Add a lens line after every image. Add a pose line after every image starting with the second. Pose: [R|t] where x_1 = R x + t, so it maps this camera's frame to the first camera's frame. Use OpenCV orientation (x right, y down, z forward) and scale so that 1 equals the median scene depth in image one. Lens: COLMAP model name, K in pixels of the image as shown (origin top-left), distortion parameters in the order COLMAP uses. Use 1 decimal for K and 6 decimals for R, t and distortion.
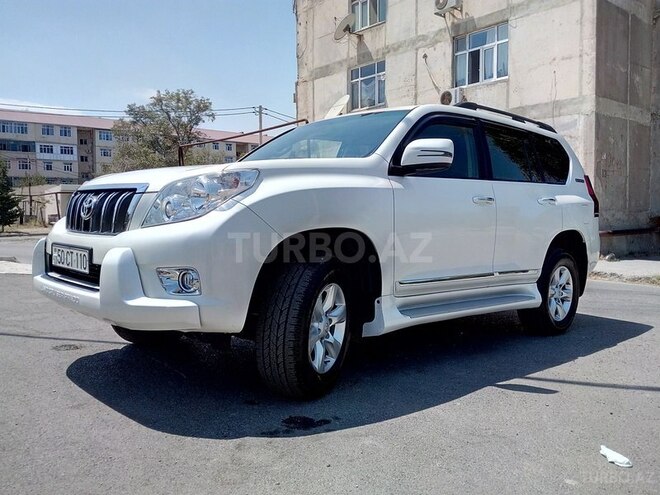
lens RADIAL K [[555.2, 0, 330.0], [0, 555.2, 247.5], [0, 0, 1]] dist [0.009306, -0.023157]
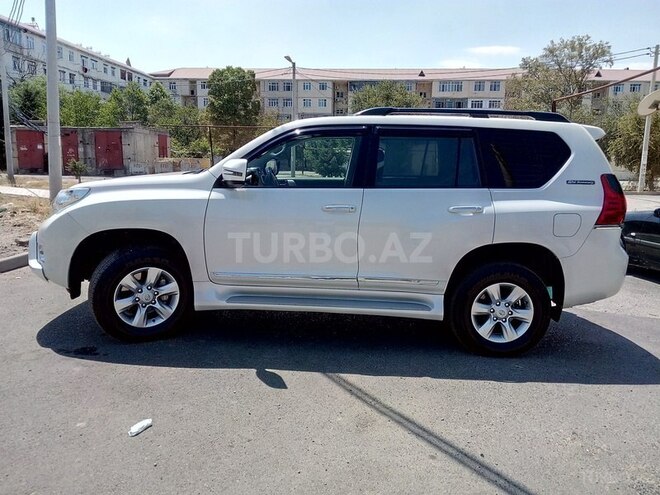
lens RADIAL K [[555.2, 0, 330.0], [0, 555.2, 247.5], [0, 0, 1]] dist [0.009306, -0.023157]
pose [[0.730233, 0.114124, -0.673599, 0.258237], [-0.053662, 0.992484, 0.109977, -0.032836], [0.681087, -0.044162, 0.730869, 0.055924]]
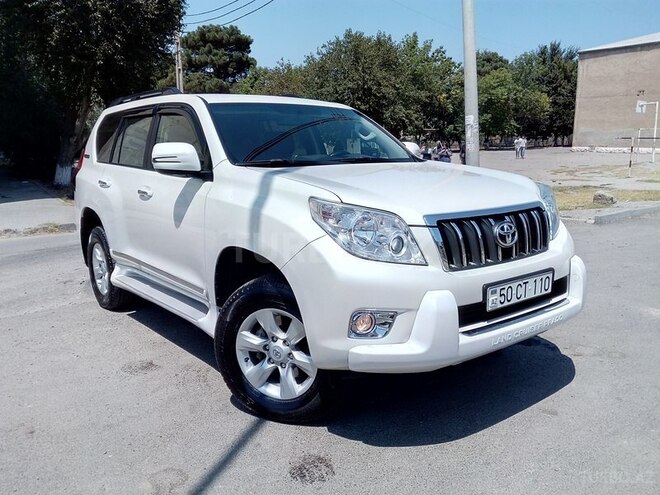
lens RADIAL K [[553.2, 0, 338.8], [0, 553.2, 242.8], [0, 0, 1]] dist [0.001541, -0.010665]
pose [[0.083734, -0.196037, 0.977015, -0.269895], [0.069538, 0.979218, 0.190519, -0.050073], [-0.994059, 0.051987, 0.095626, 0.235736]]
